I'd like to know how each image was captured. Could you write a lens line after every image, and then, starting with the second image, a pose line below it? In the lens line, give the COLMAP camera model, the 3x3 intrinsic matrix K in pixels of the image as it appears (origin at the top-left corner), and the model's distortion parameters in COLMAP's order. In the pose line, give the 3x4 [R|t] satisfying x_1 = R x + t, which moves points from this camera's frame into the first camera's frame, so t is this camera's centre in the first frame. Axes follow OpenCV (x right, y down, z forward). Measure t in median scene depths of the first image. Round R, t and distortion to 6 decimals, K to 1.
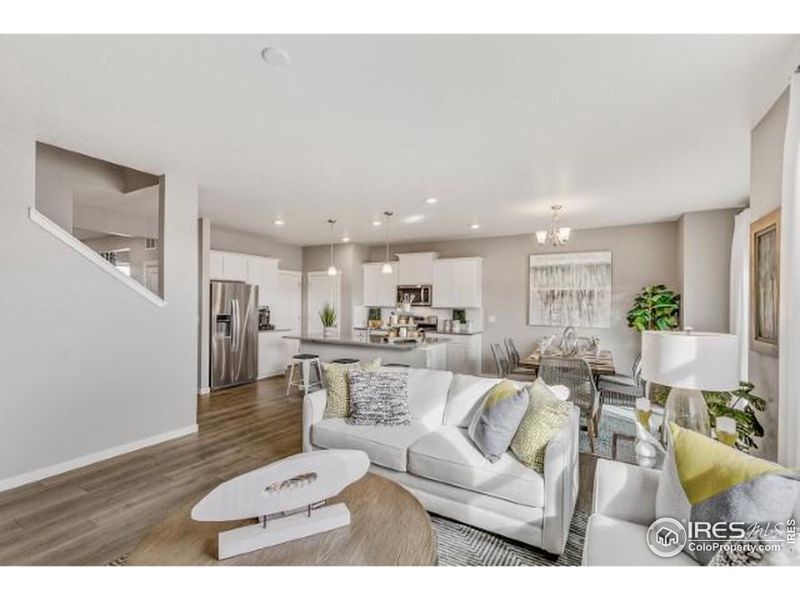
lens RADIAL K [[363.0, 0, 398.7], [0, 363.0, 302.0], [0, 0, 1]] dist [-0.000101, -0.000010]
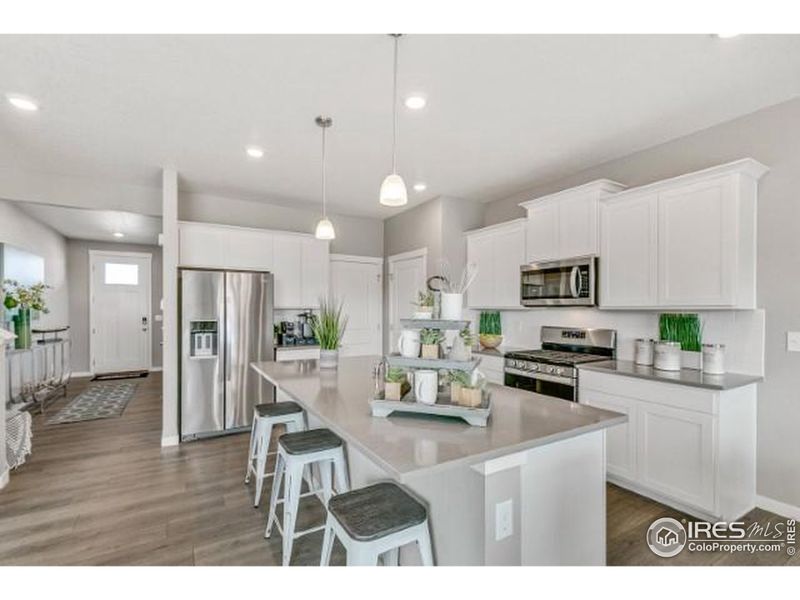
lens RADIAL K [[363.0, 0, 398.7], [0, 363.0, 302.0], [0, 0, 1]] dist [-0.000101, -0.000010]
pose [[0.868212, -0.014265, -0.495989, 0.099074], [0.004429, 0.999770, -0.021002, 0.014680], [0.496174, 0.016037, 0.868075, 0.511766]]
